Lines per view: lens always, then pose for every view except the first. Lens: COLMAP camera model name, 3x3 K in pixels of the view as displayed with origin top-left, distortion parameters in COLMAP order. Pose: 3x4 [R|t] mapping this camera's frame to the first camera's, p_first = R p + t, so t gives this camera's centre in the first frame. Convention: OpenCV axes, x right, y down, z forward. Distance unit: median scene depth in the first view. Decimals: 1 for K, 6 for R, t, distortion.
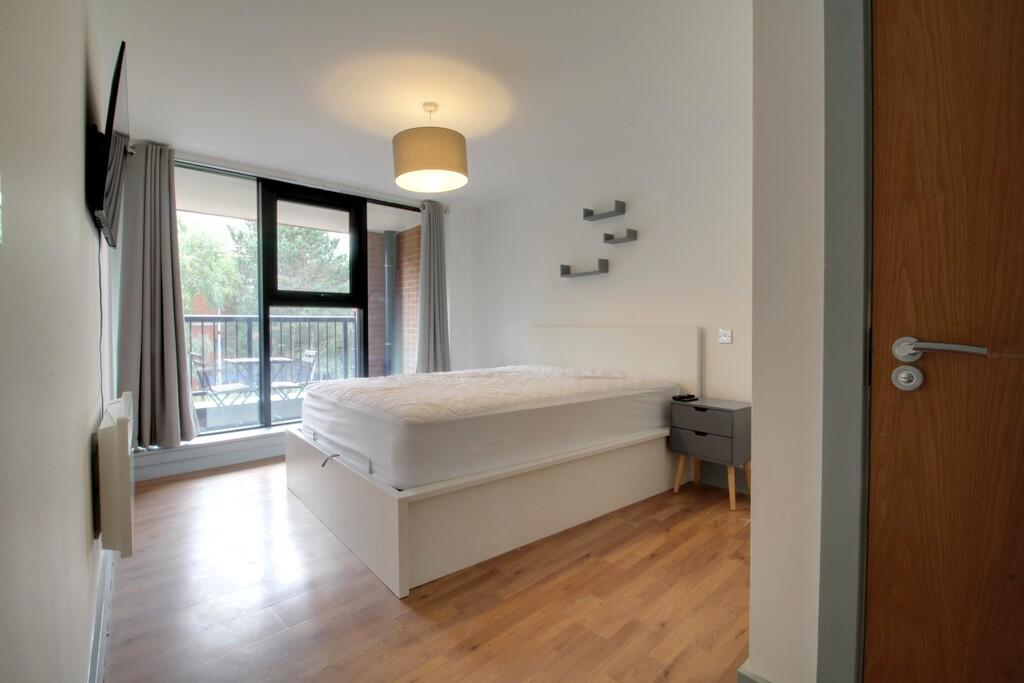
lens RADIAL K [[469.9, 0, 513.9], [0, 469.9, 335.1], [0, 0, 1]] dist [-0.023168, -0.006121]
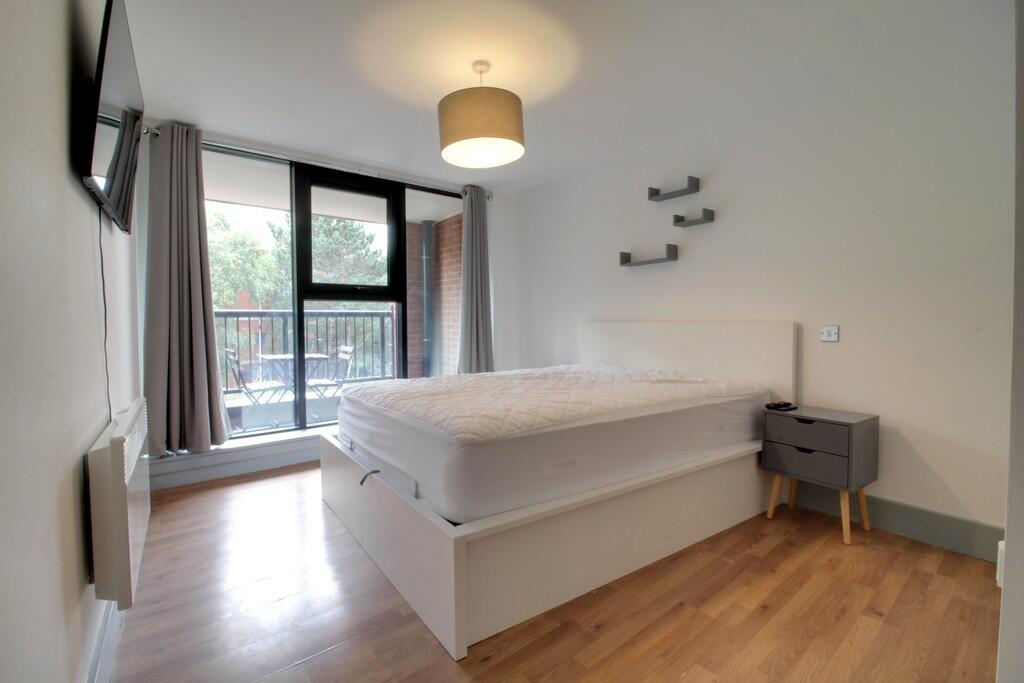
lens RADIAL K [[469.9, 0, 513.3], [0, 469.9, 336.7], [0, 0, 1]] dist [-0.023168, -0.006121]
pose [[0.997518, 0.001091, -0.070399, -0.050378], [-0.000042, 0.999889, 0.014895, -0.003339], [0.070407, -0.014855, 0.997408, 0.119826]]
